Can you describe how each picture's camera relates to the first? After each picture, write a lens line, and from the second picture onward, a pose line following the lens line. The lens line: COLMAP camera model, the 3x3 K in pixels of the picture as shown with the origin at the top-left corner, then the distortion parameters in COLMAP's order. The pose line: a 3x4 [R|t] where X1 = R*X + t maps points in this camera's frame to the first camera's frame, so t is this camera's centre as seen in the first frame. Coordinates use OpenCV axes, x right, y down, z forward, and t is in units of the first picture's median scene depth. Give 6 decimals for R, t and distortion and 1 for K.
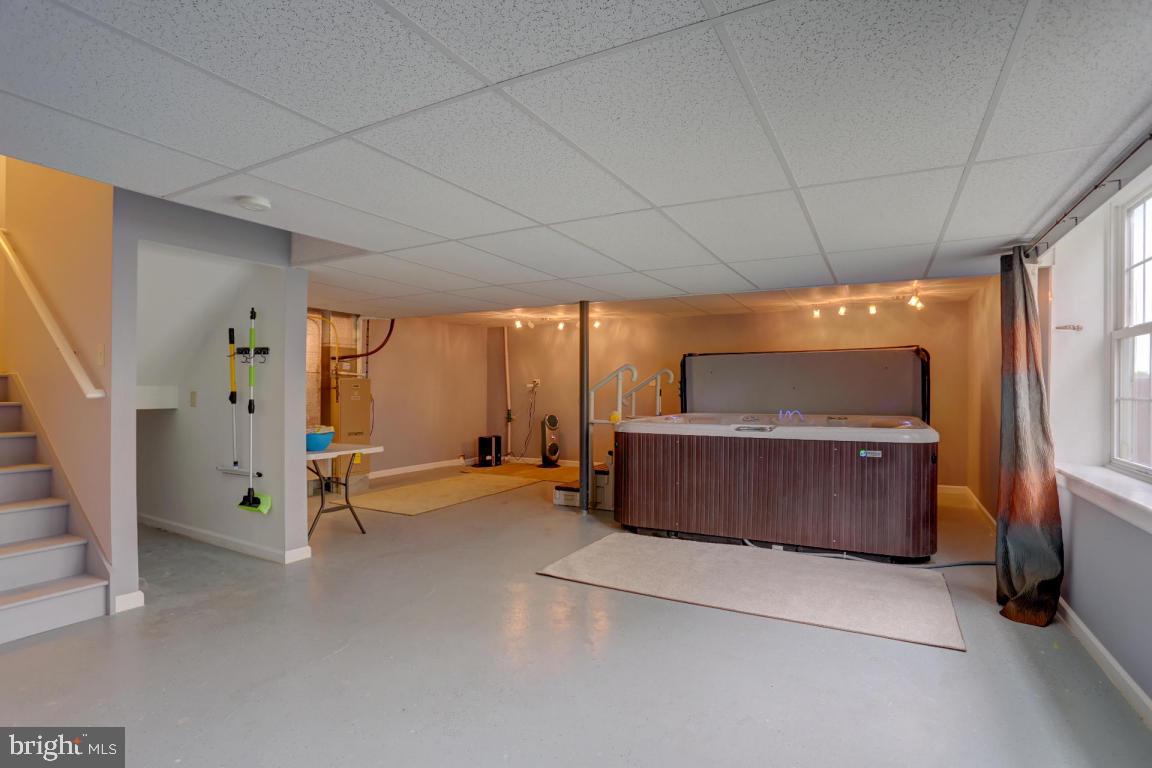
lens RADIAL K [[561.5, 0, 572.4], [0, 561.5, 382.8], [0, 0, 1]] dist [-0.063061, 0.017310]
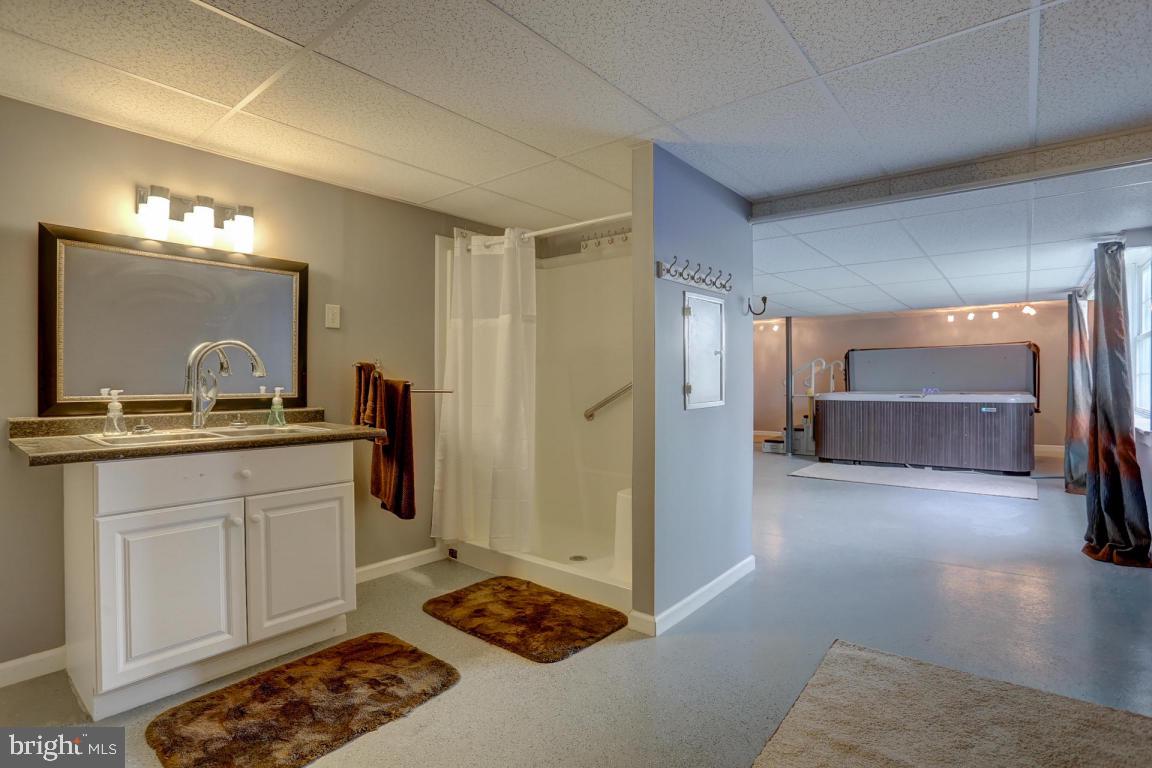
lens RADIAL K [[561.5, 0, 573.6], [0, 561.5, 381.7], [0, 0, 1]] dist [-0.063061, 0.017310]
pose [[0.983717, -0.007102, -0.179582, -0.340340], [0.008827, 0.999922, 0.008809, 0.015789], [0.179506, -0.010250, 0.983703, -0.719542]]
